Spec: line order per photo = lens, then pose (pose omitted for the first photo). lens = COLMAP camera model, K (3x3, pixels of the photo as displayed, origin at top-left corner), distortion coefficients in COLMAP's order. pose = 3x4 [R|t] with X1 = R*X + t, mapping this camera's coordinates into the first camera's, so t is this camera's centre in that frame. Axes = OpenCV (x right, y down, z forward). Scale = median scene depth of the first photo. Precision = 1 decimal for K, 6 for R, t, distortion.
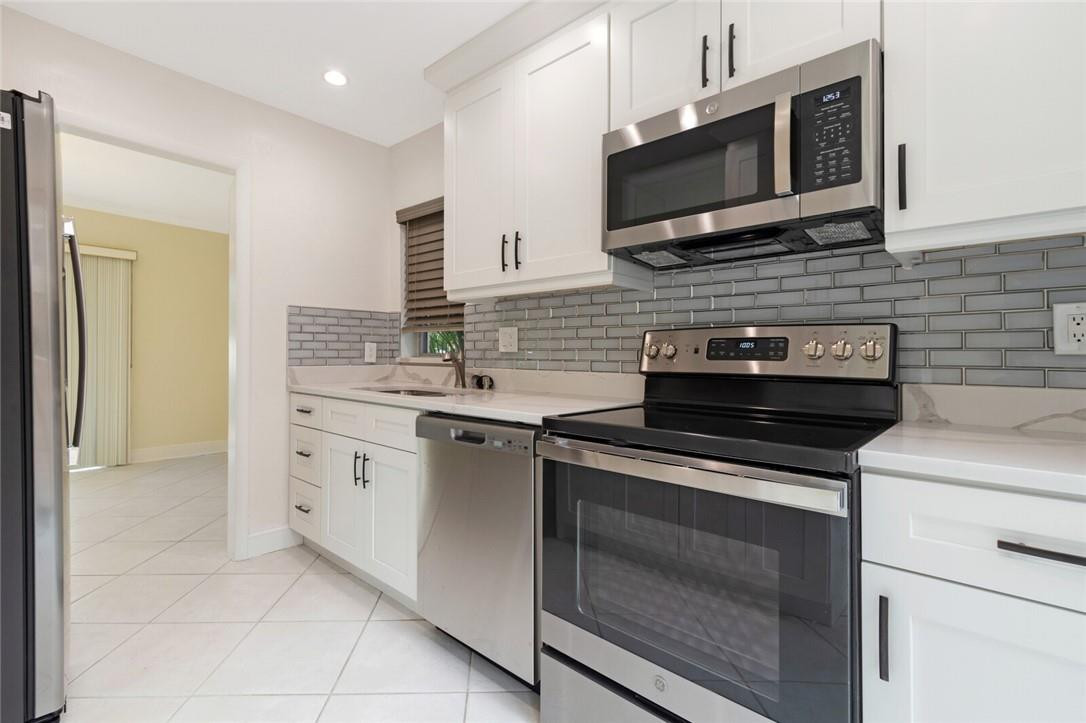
lens RADIAL K [[500.8, 0, 536.4], [0, 500.8, 353.7], [0, 0, 1]] dist [0.004792, 0.000124]
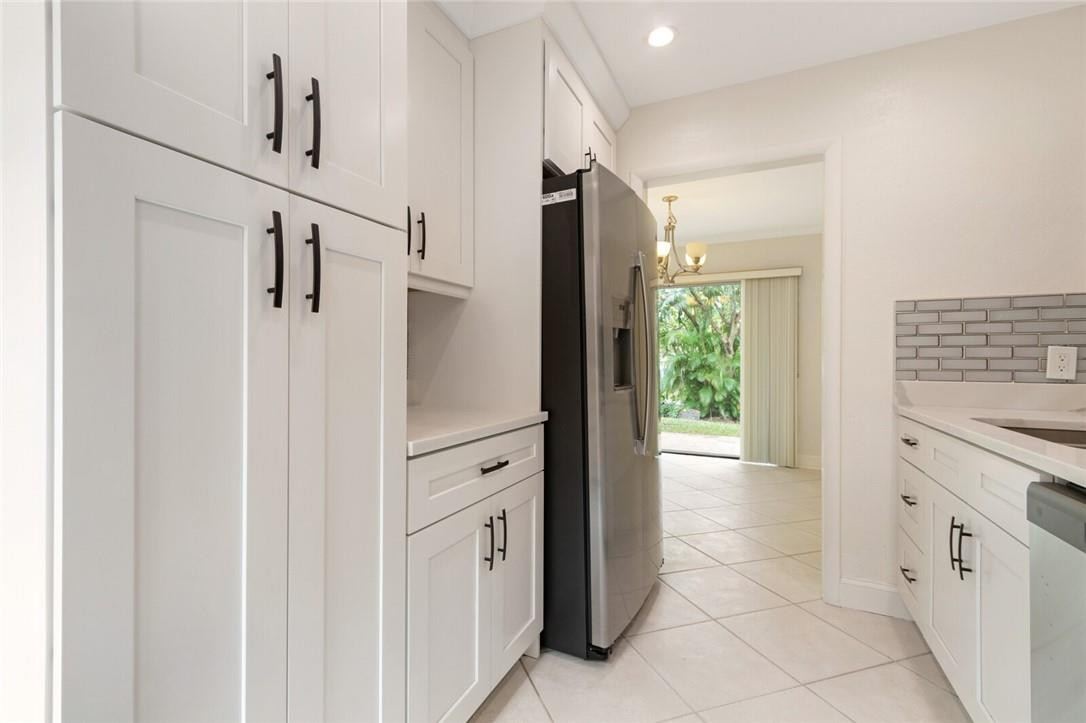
lens RADIAL K [[500.8, 0, 540.4], [0, 500.8, 362.0], [0, 0, 1]] dist [0.004792, 0.000124]
pose [[0.237087, -0.002509, -0.971485, 0.140677], [-0.000841, 0.999996, -0.002788, -0.000771], [0.971488, 0.001478, 0.237084, 0.332630]]
